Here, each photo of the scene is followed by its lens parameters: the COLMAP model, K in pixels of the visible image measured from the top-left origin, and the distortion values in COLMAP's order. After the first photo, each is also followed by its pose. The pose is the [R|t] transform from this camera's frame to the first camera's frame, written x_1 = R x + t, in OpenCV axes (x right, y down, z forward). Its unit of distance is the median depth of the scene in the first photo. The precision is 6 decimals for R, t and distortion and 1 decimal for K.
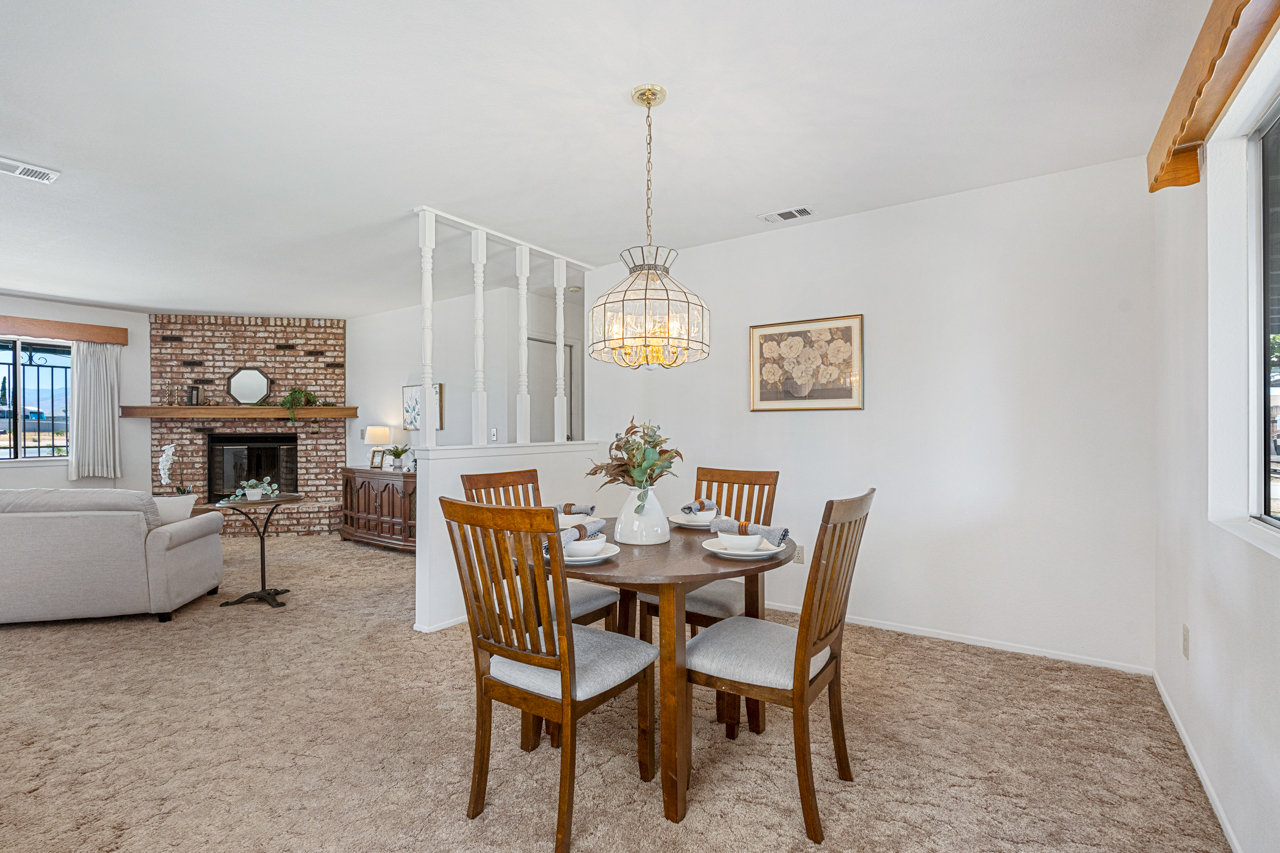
lens RADIAL K [[561.0, 0, 626.2], [0, 561.0, 432.4], [0, 0, 1]] dist [-0.008402, 0.002622]
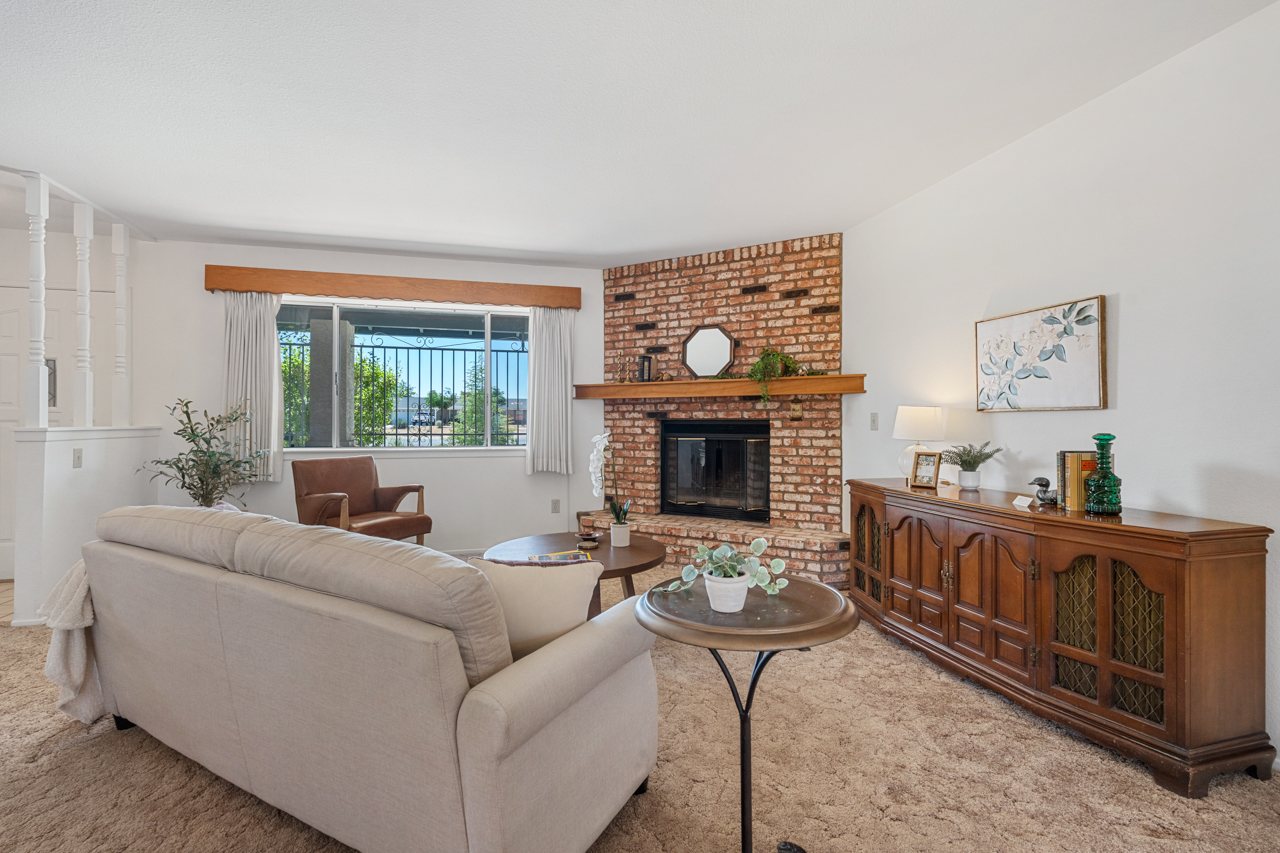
lens RADIAL K [[561.0, 0, 651.8], [0, 561.0, 417.8], [0, 0, 1]] dist [-0.008402, 0.002622]
pose [[0.773102, -0.000948, -0.634281, -0.291632], [-0.006787, 0.999929, -0.009767, 0.007138], [0.634246, 0.011855, 0.773041, 0.425518]]
